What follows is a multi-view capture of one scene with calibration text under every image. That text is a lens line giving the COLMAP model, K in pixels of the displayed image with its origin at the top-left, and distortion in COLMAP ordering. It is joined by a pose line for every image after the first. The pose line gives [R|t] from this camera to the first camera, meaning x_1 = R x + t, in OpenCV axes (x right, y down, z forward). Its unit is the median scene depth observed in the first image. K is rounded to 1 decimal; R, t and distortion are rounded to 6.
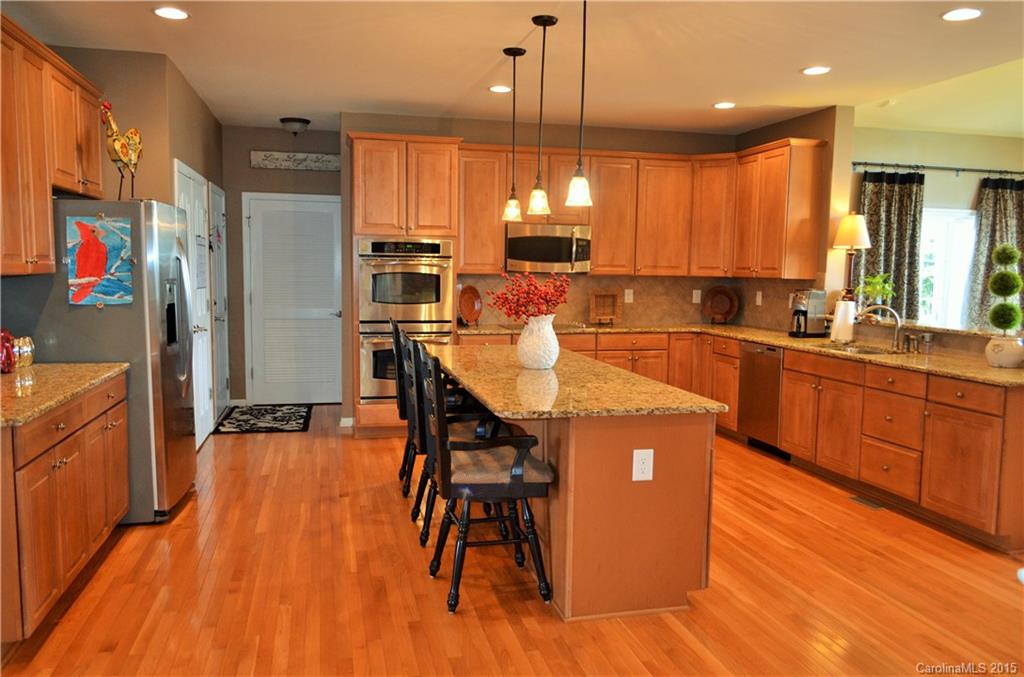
lens RADIAL K [[807.9, 0, 545.7], [0, 807.9, 341.8], [0, 0, 1]] dist [-0.021365, 0.000676]
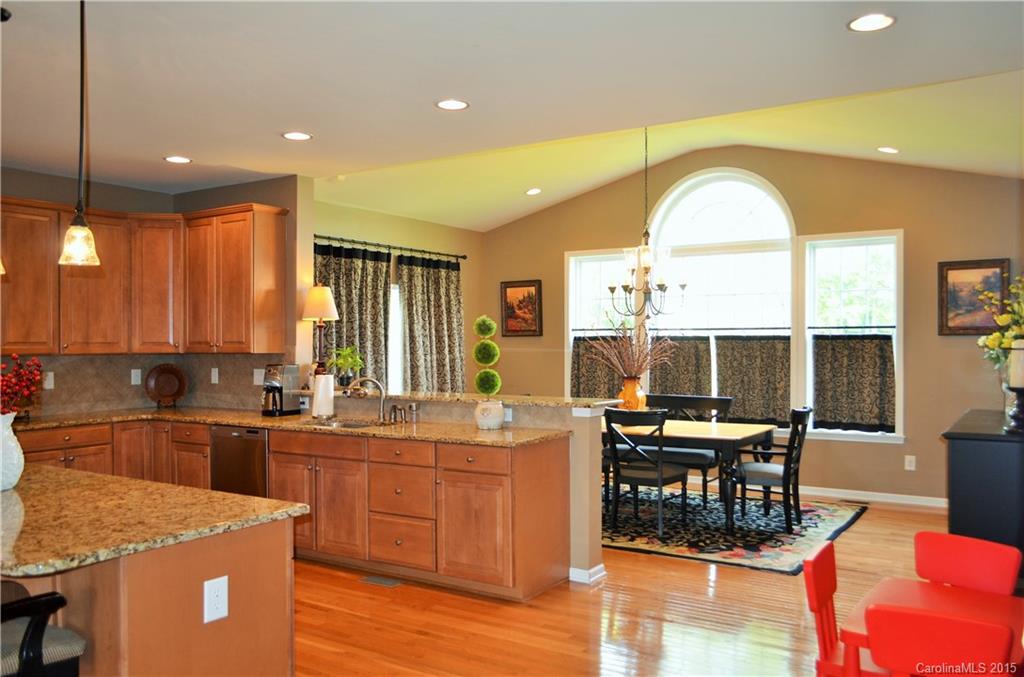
lens RADIAL K [[807.9, 0, 545.7], [0, 807.9, 341.8], [0, 0, 1]] dist [-0.021365, 0.000676]
pose [[0.729436, -0.017617, 0.683822, -0.090825], [0.077993, 0.995291, -0.057554, -0.012758], [-0.679589, 0.095315, 0.727375, 0.105725]]
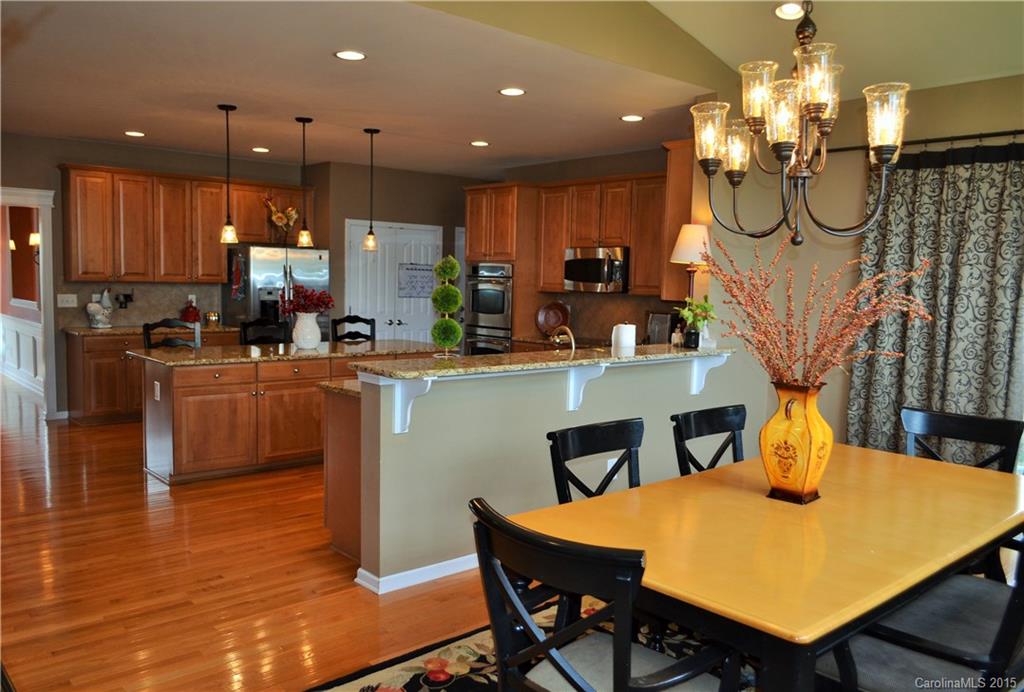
lens RADIAL K [[822.7, 0, 512.0], [0, 822.7, 346.0], [0, 0, 1]] dist [-0.043152, 0.000285]
pose [[0.438667, 0.070833, -0.895854, 1.082319], [-0.102446, 0.994332, 0.028455, -0.037994], [0.892791, 0.079294, 0.443437, 0.474060]]
